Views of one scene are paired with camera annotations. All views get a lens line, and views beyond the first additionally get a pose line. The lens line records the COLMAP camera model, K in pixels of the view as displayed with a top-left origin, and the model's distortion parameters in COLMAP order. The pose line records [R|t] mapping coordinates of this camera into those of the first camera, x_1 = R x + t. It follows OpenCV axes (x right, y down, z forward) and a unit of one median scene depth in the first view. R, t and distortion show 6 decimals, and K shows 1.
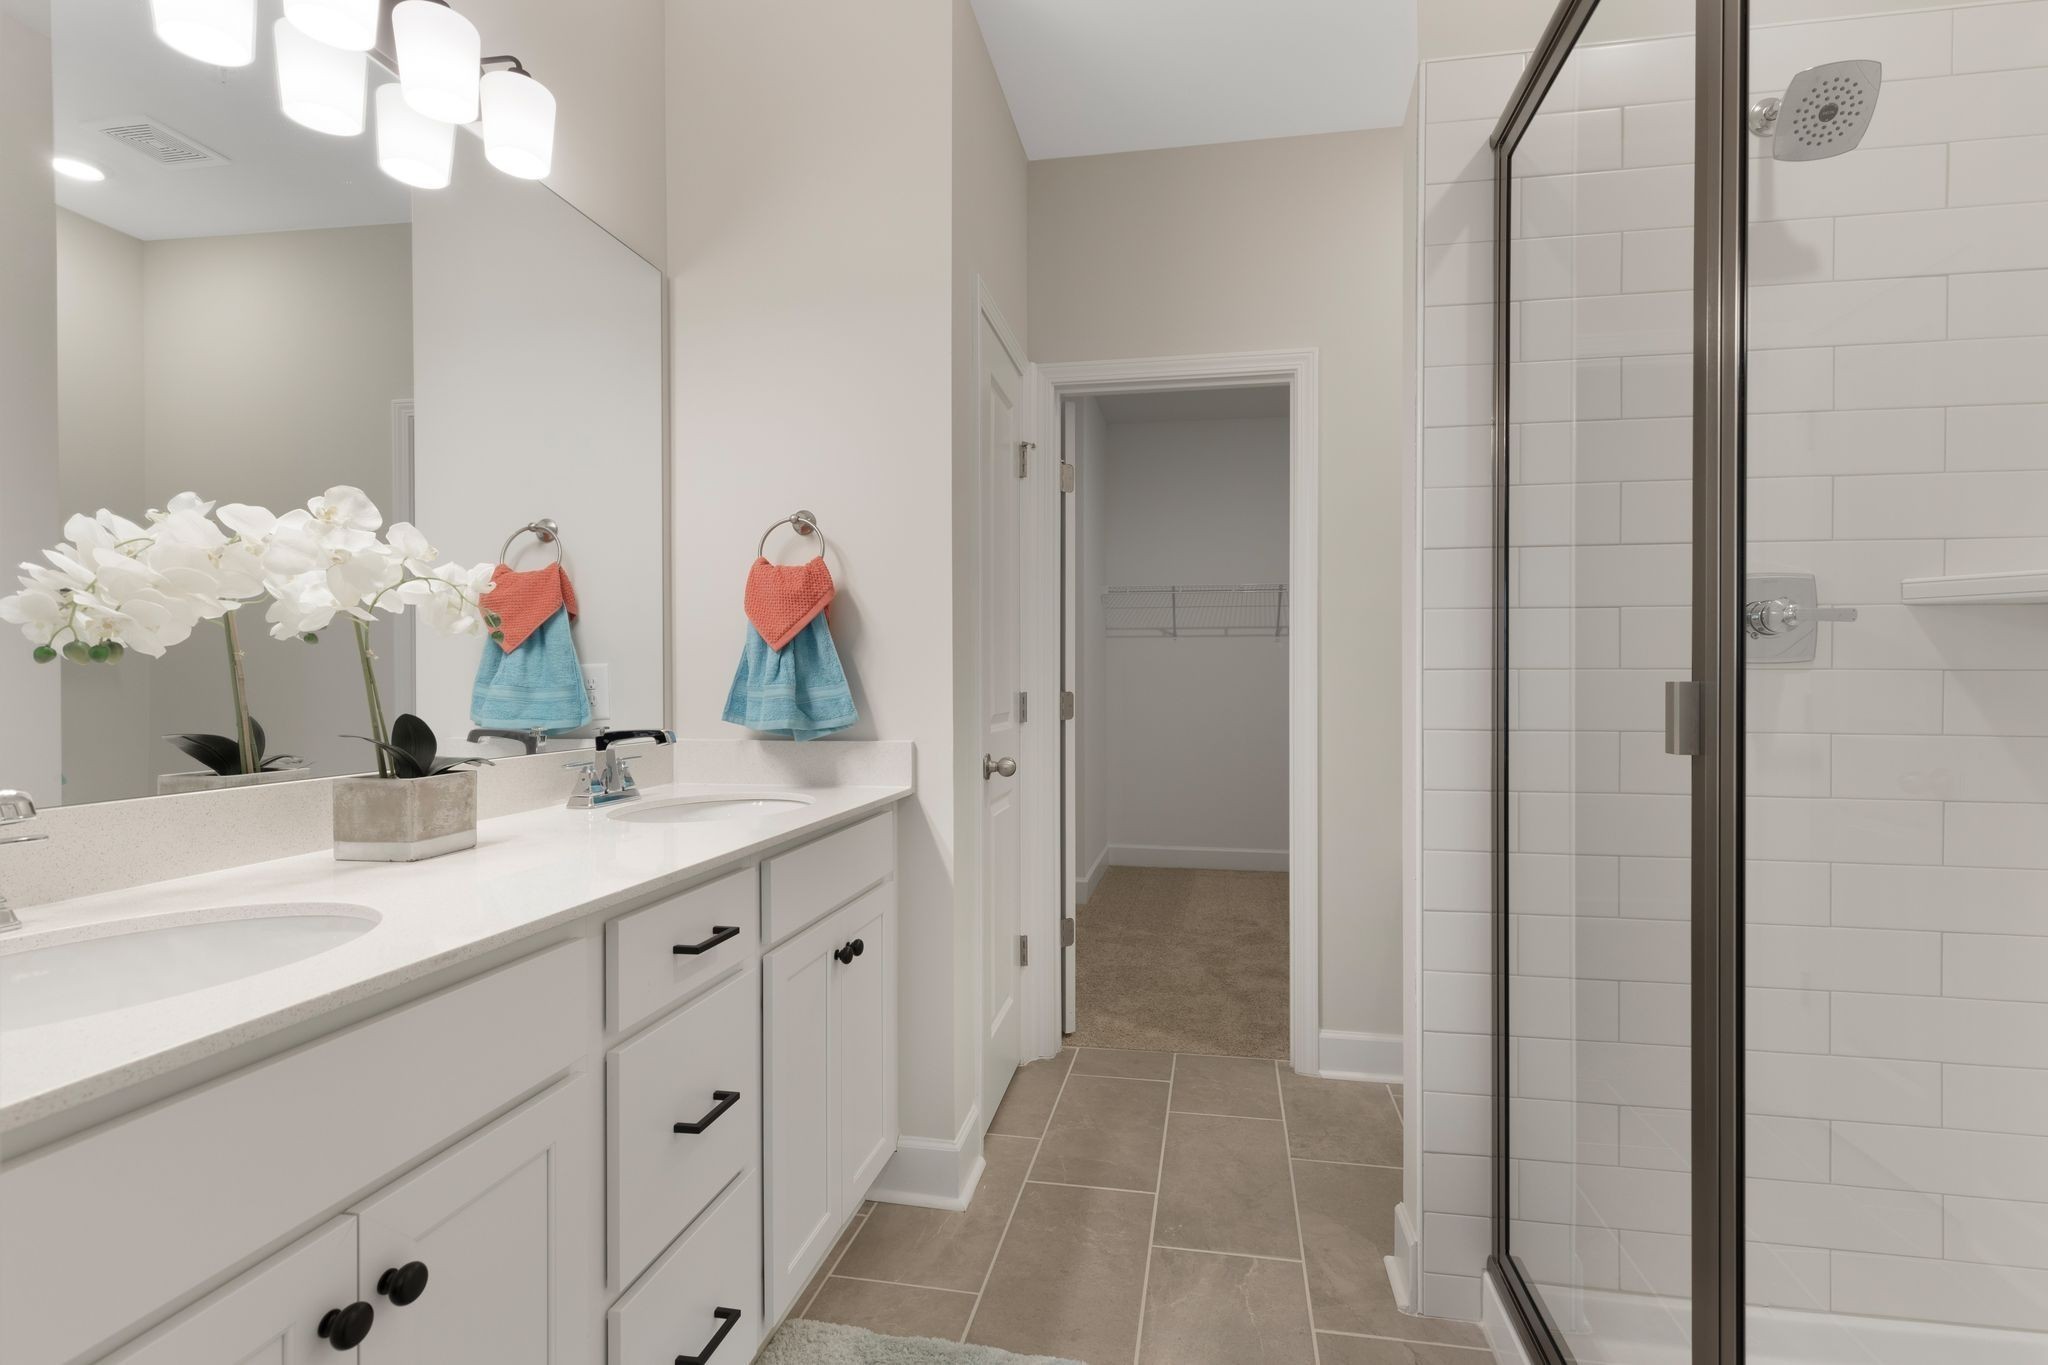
lens RADIAL K [[923.2, 0, 1029.8], [0, 923.2, 680.4], [0, 0, 1]] dist [0.002197, 0.000304]
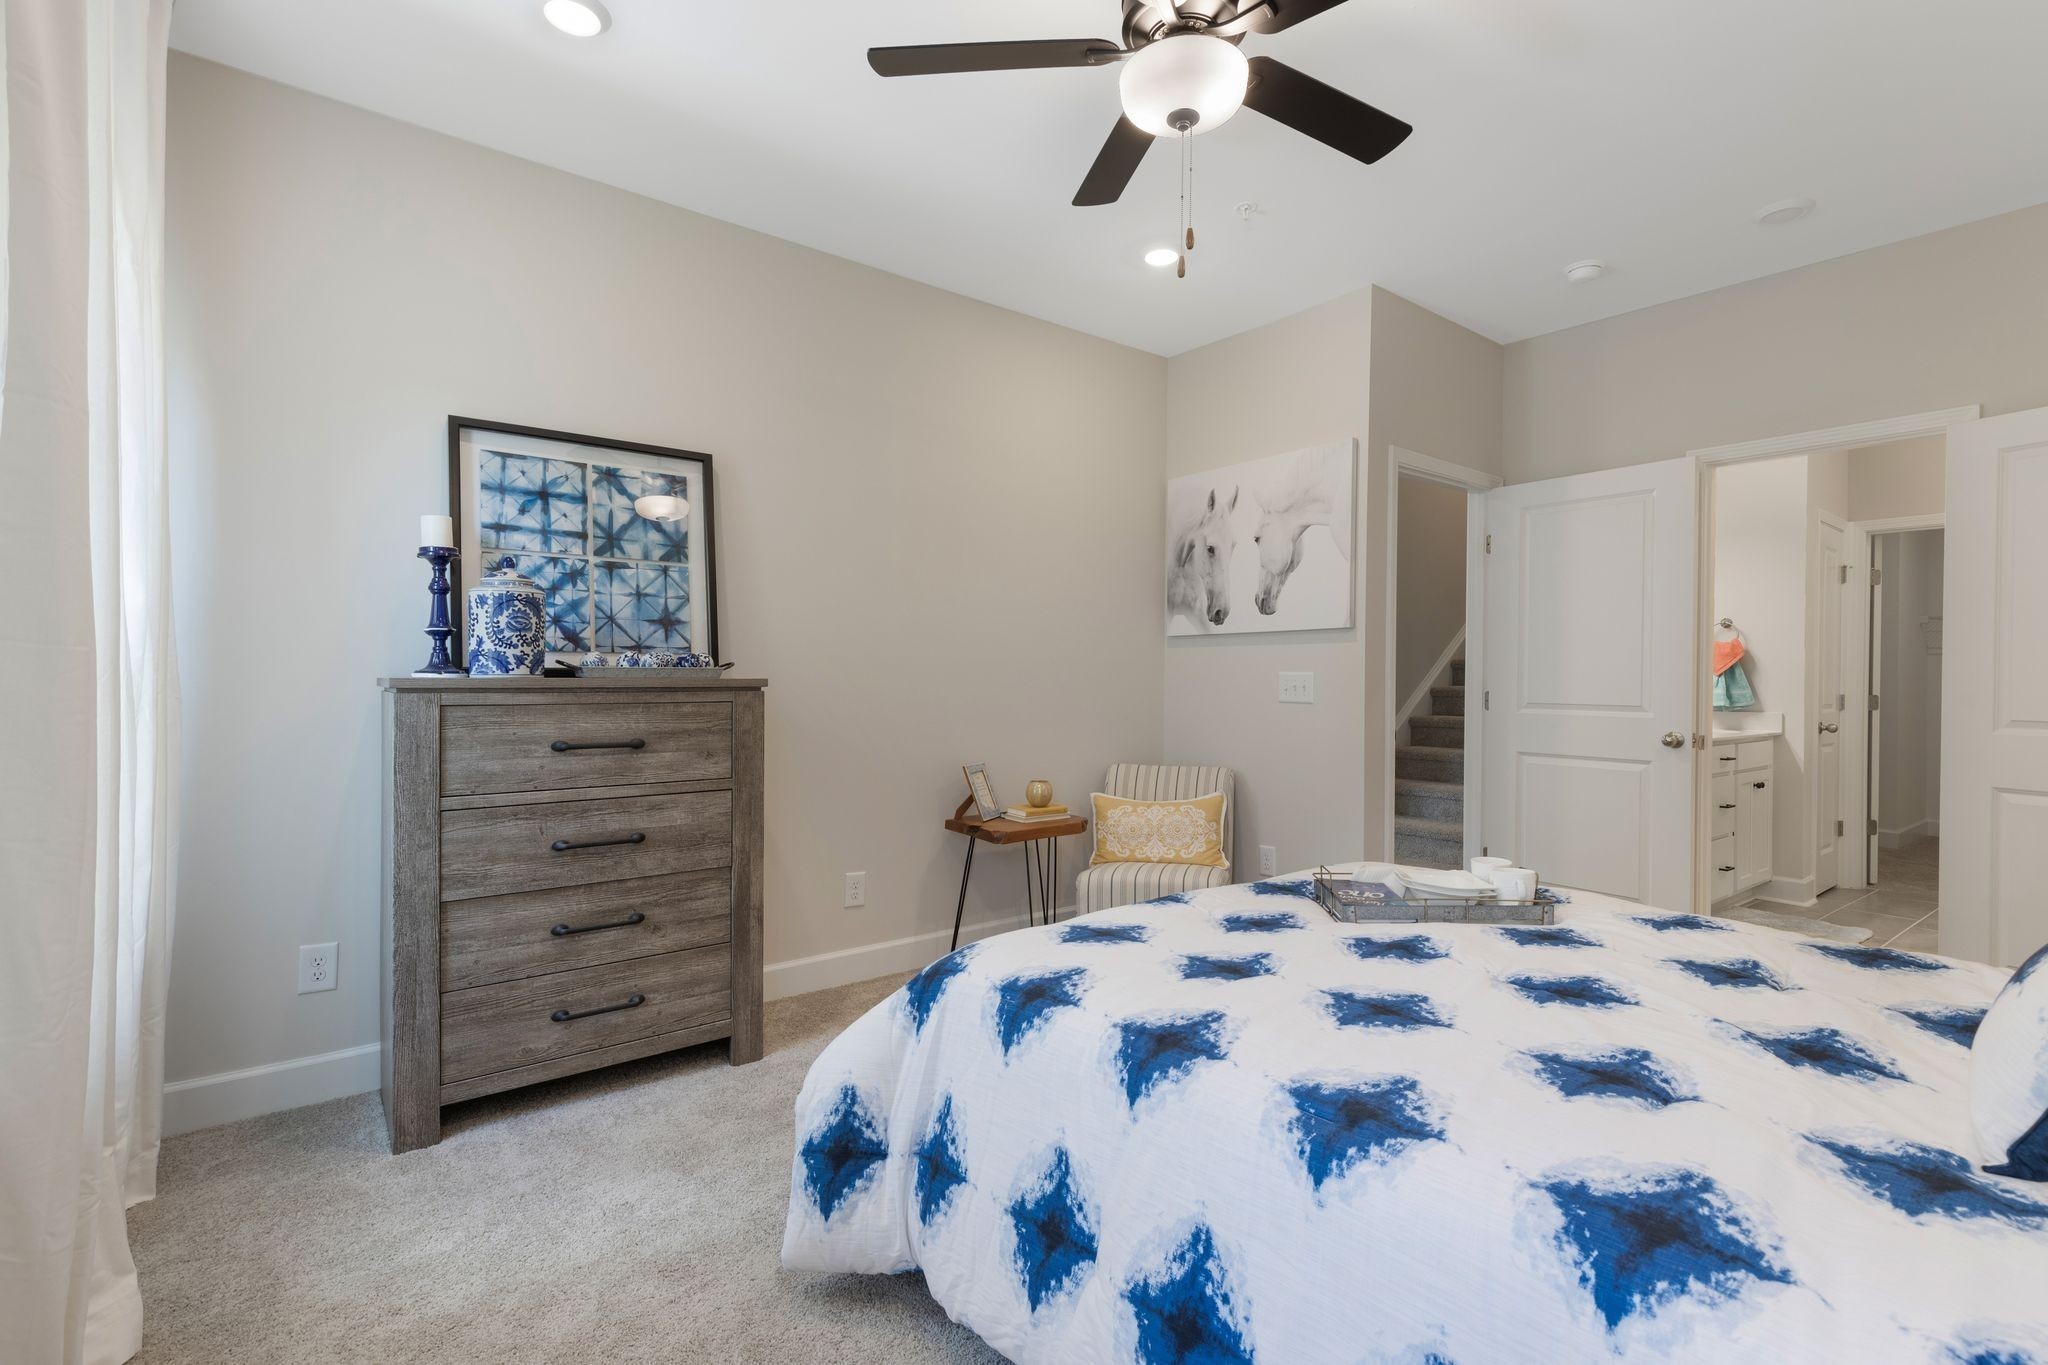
lens RADIAL K [[923.2, 0, 1019.3], [0, 923.2, 688.9], [0, 0, 1]] dist [0.002197, 0.000304]
pose [[0.750149, 0.011679, -0.661166, -0.022650], [-0.010943, 0.999926, 0.005247, 0.011400], [0.661179, 0.003300, 0.750221, -1.879693]]
